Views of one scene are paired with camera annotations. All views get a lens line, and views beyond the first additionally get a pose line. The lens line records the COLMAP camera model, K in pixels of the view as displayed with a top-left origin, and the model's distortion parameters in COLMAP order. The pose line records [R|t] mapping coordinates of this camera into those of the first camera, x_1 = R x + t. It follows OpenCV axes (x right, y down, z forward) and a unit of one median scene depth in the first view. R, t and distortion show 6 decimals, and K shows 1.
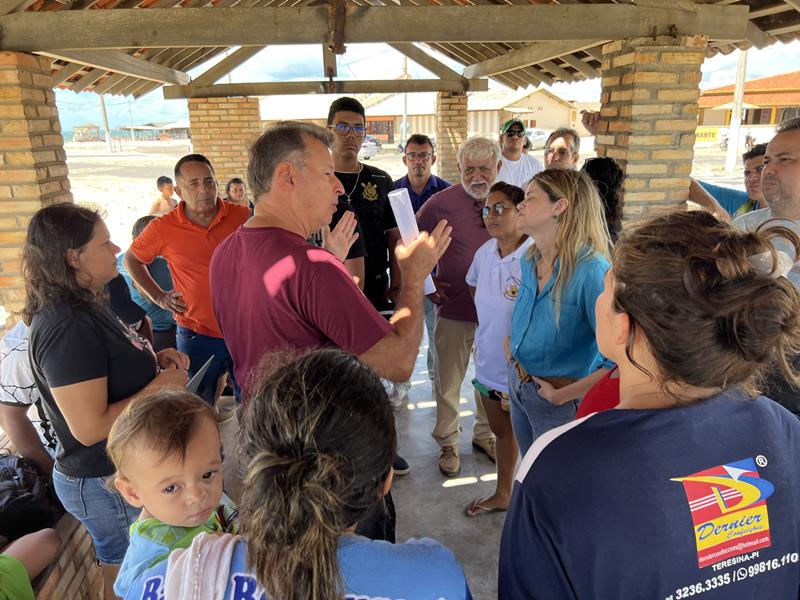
lens RADIAL K [[595.4, 0, 400.8], [0, 595.4, 297.5], [0, 0, 1]] dist [0.045607, -0.046865]
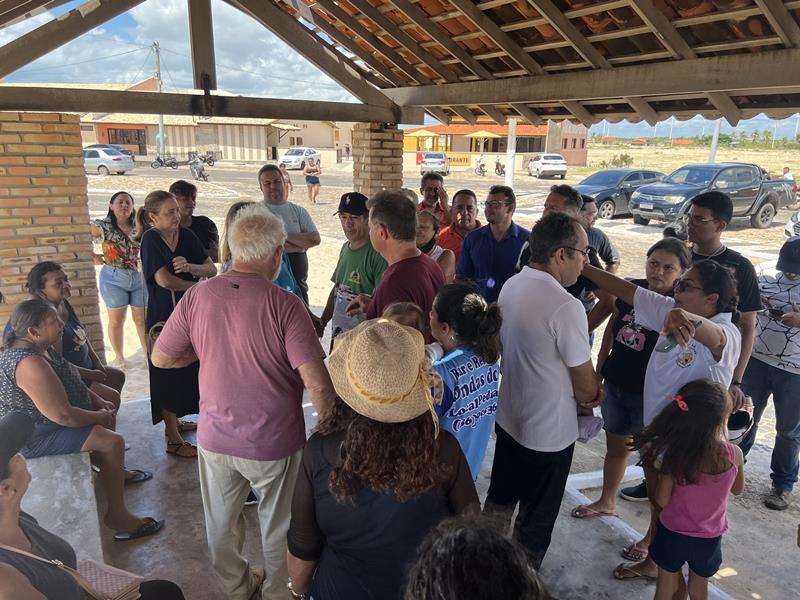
lens RADIAL K [[595.4, 0, 398.6], [0, 595.4, 303.0], [0, 0, 1]] dist [0.045607, -0.046865]
pose [[0.924743, -0.057768, 0.376182, -0.179288], [0.063234, 0.997996, -0.002188, -0.130180], [-0.375302, 0.025811, 0.926543, 0.346571]]
